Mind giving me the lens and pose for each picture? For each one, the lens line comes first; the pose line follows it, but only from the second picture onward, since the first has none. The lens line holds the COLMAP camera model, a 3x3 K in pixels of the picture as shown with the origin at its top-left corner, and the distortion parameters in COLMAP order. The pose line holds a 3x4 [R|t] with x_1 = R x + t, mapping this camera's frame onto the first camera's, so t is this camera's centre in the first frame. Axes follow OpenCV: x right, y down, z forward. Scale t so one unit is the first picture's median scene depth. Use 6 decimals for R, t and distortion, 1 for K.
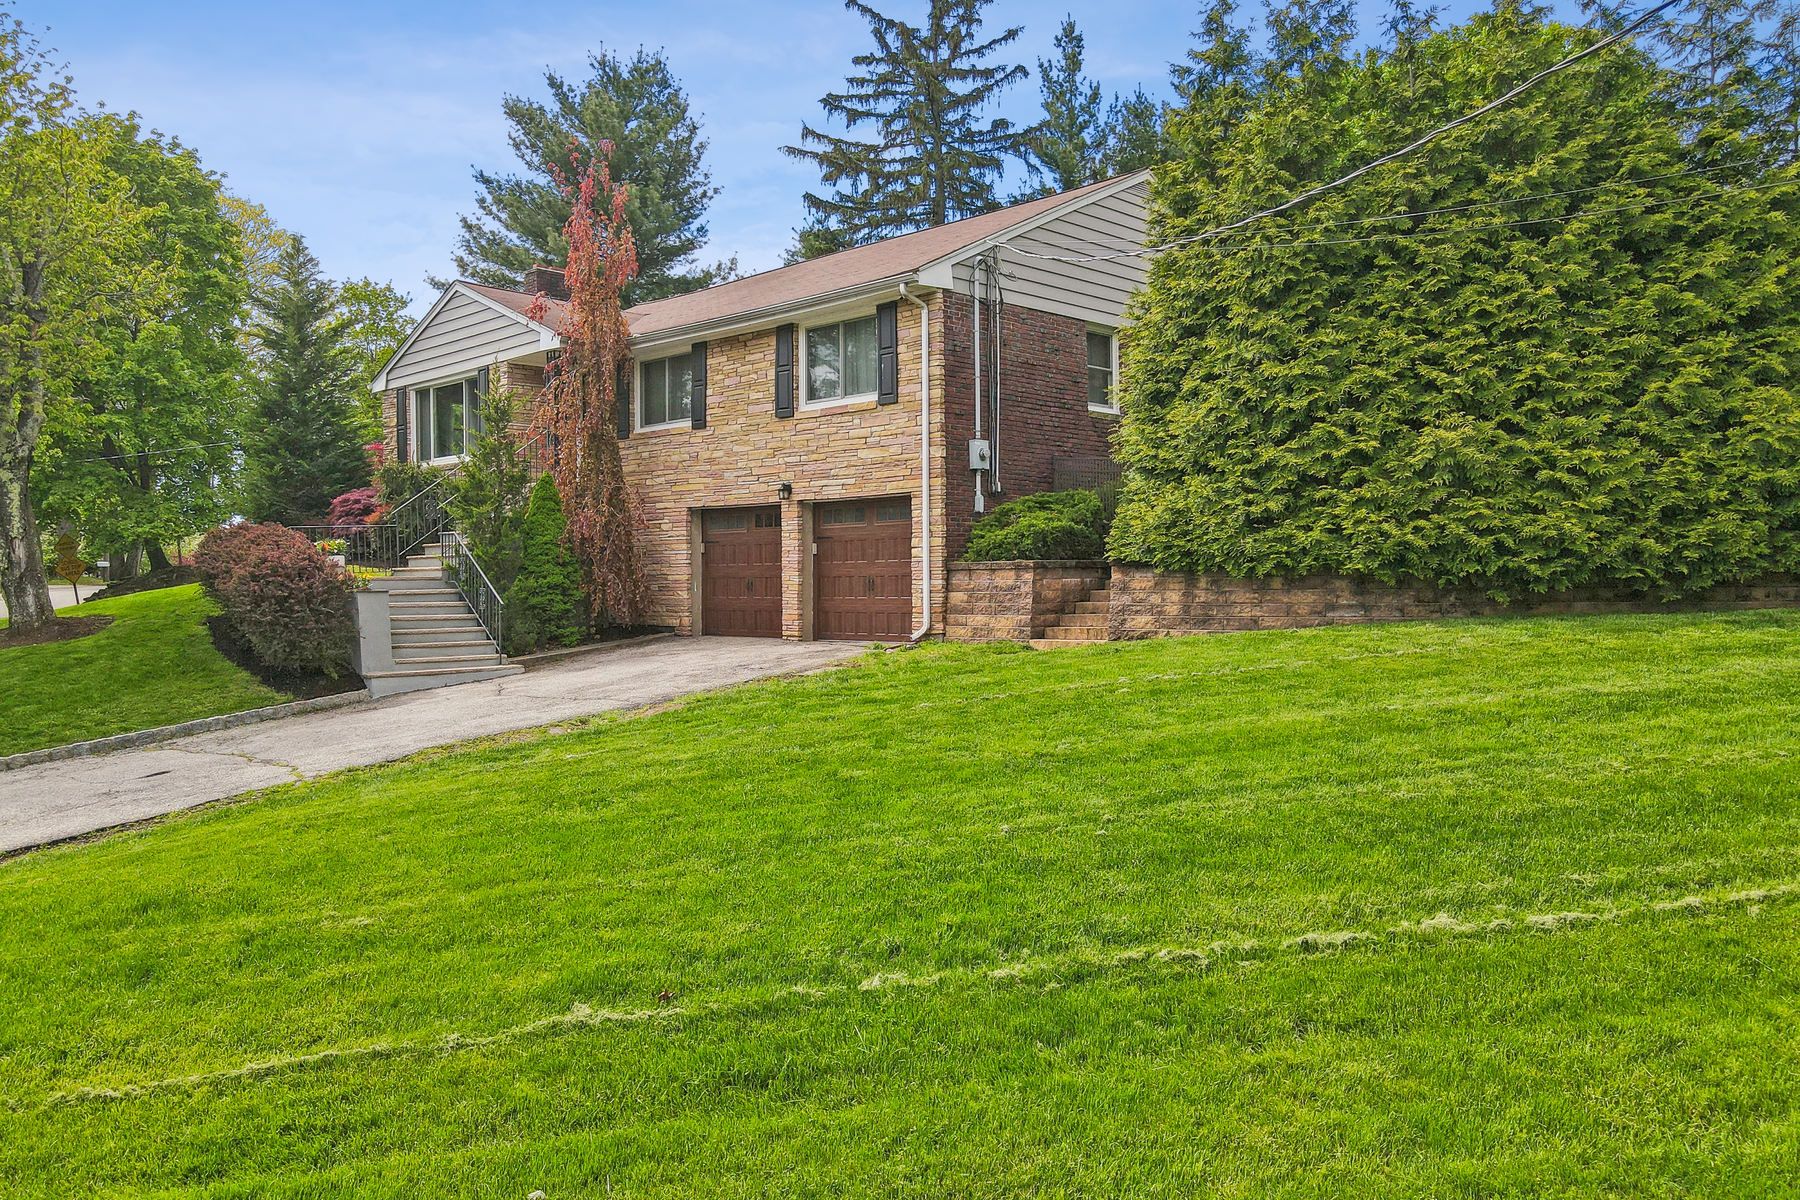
lens RADIAL K [[1299.0, 0, 902.5], [0, 1299.0, 620.8], [0, 0, 1]] dist [-0.000394, 0.040086]
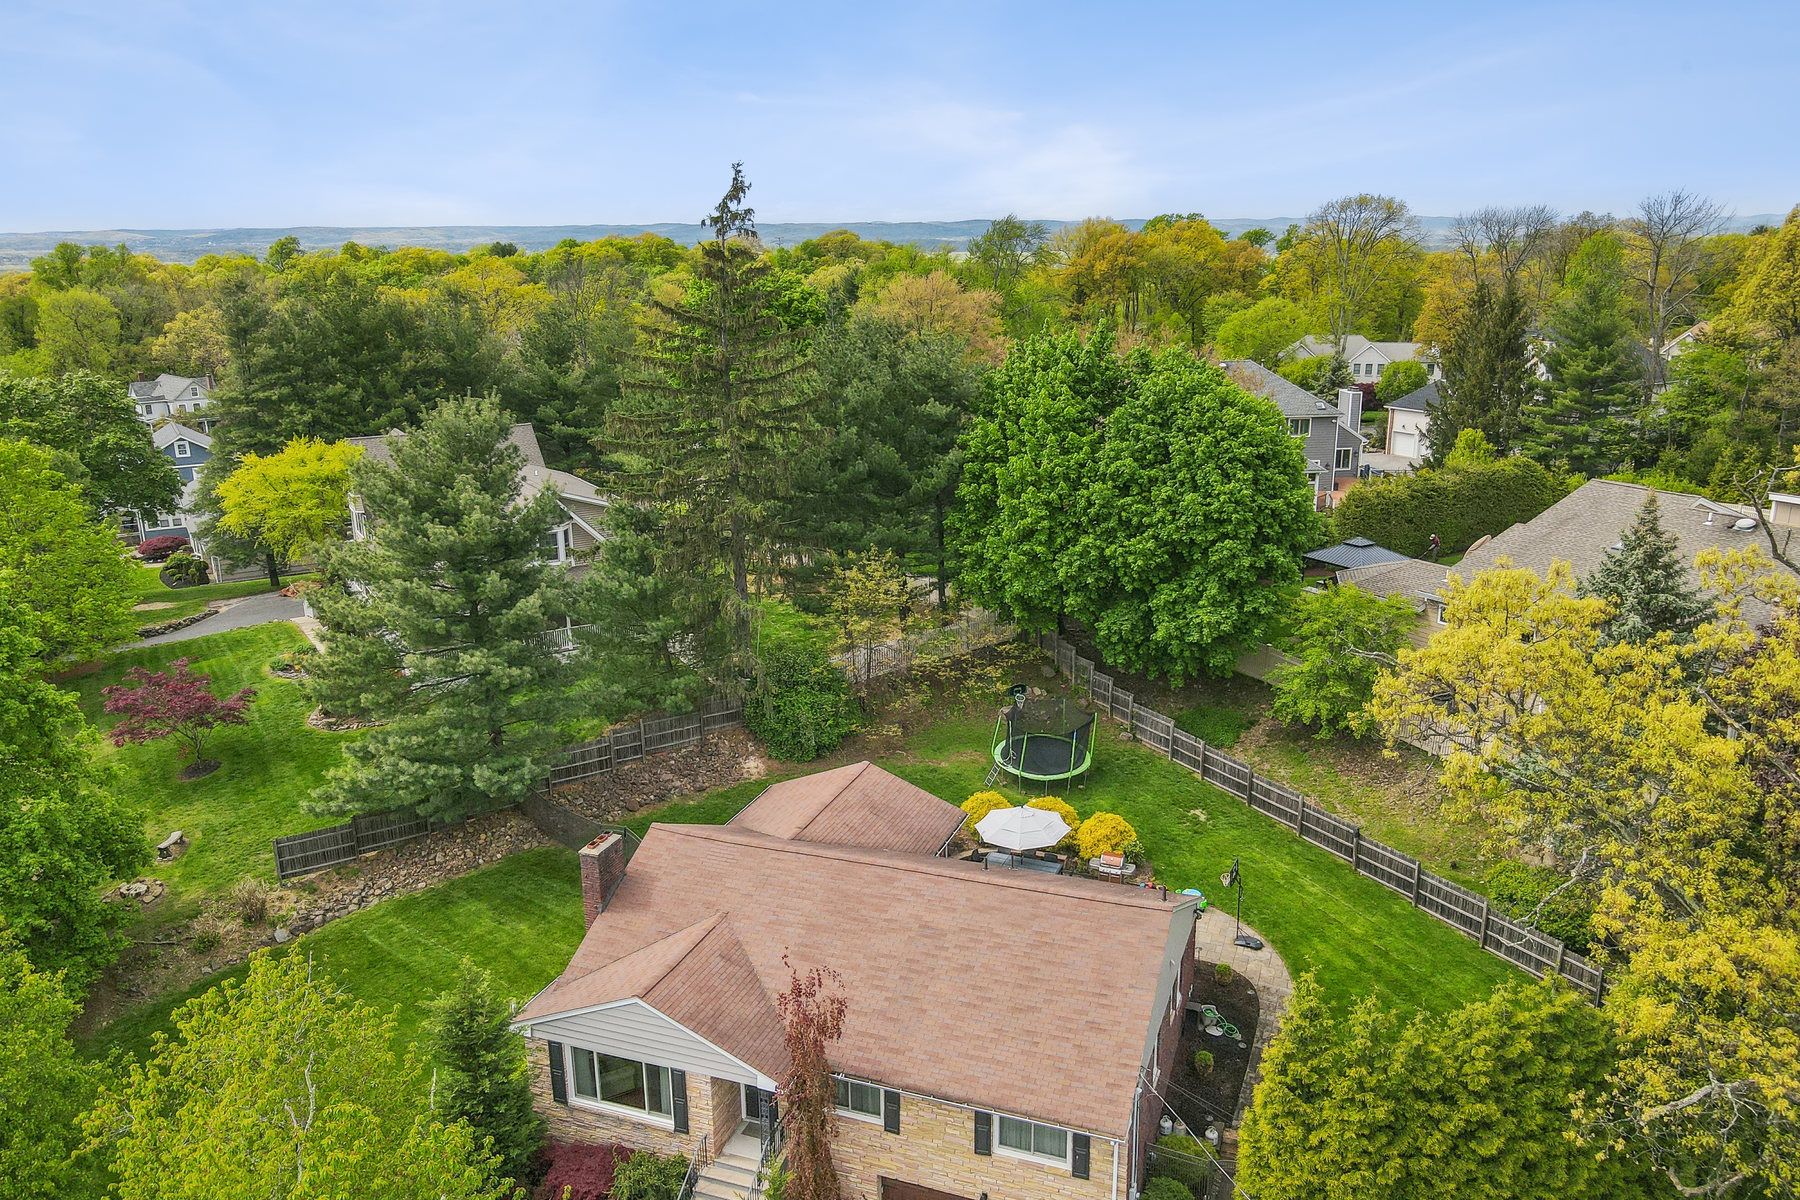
lens RADIAL K [[1299.0, 0, 902.5], [0, 1299.0, 620.8], [0, 0, 1]] dist [-0.000394, 0.040086]
pose [[0.912888, -0.116437, 0.391252, -0.704703], [0.016786, 0.968353, 0.249018, -1.151838], [-0.407865, -0.220758, 0.885953, -0.137348]]
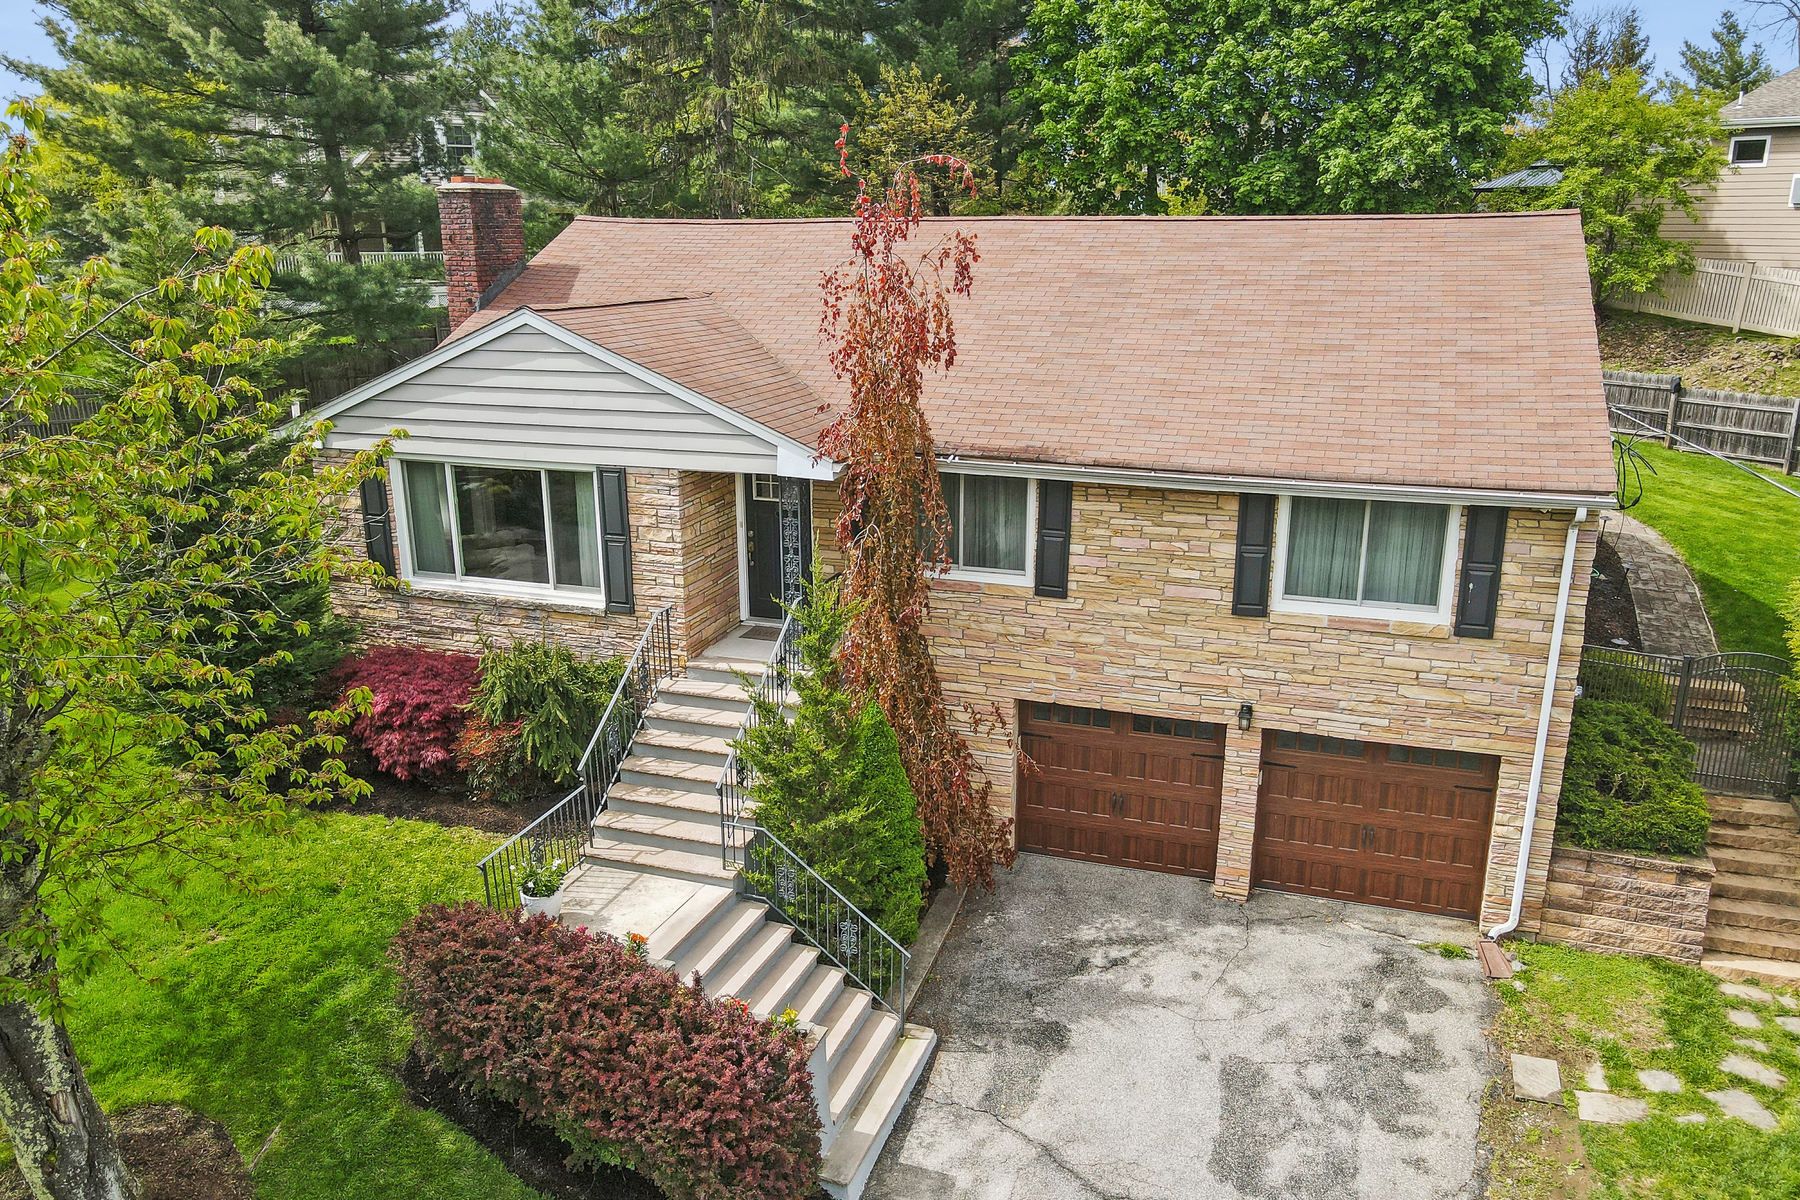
lens RADIAL K [[1299.0, 0, 902.5], [0, 1299.0, 620.8], [0, 0, 1]] dist [-0.000394, 0.040086]
pose [[0.904905, -0.119975, 0.408353, -0.569245], [0.010325, 0.965353, 0.260741, -0.352681], [-0.425488, -0.231730, 0.874792, 0.481762]]
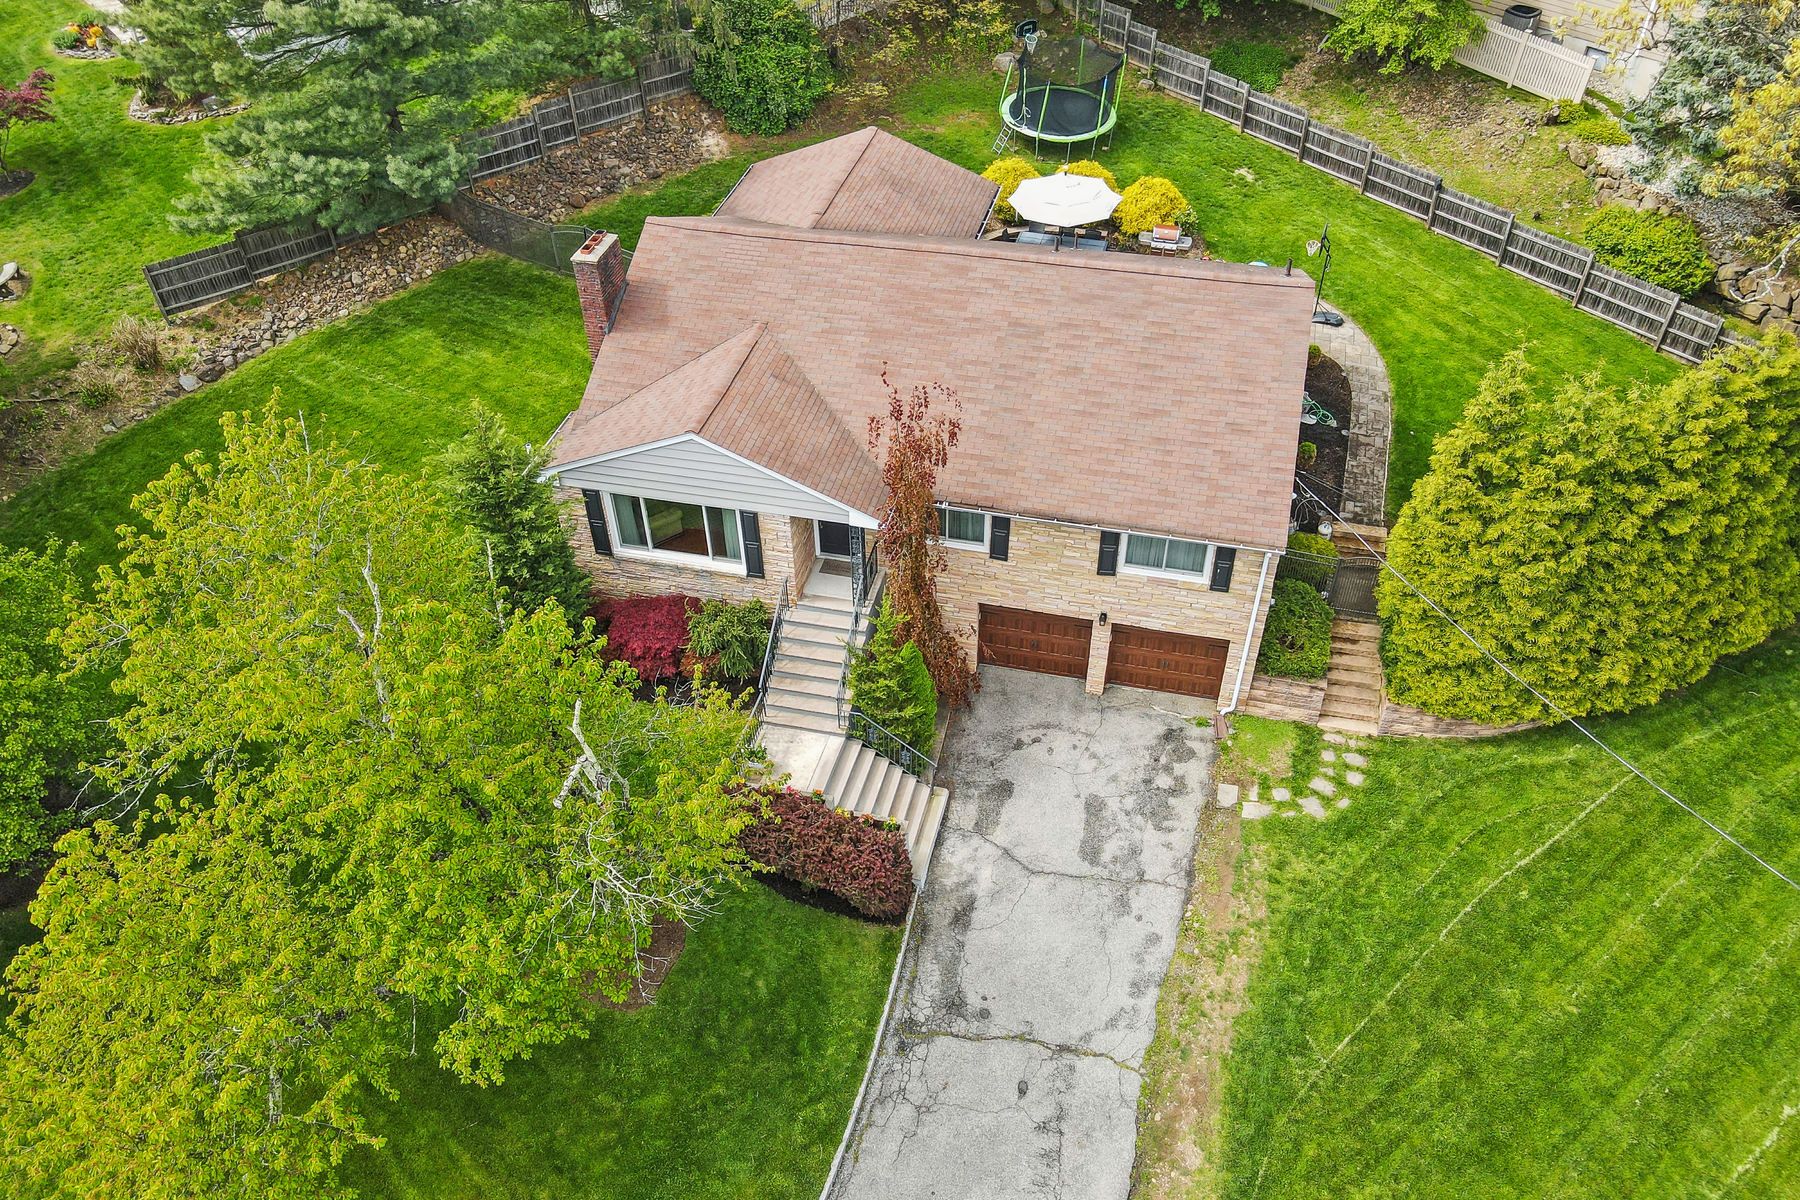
lens RADIAL K [[1300.8, 0, 900.0], [0, 1300.8, 600.0], [0, 0, 1]] dist [0.004349, 0.001224]
pose [[0.858717, -0.346038, 0.377973, -0.803198], [0.025630, 0.765657, 0.642738, -1.023728], [-0.511809, -0.542243, 0.666351, 0.227244]]
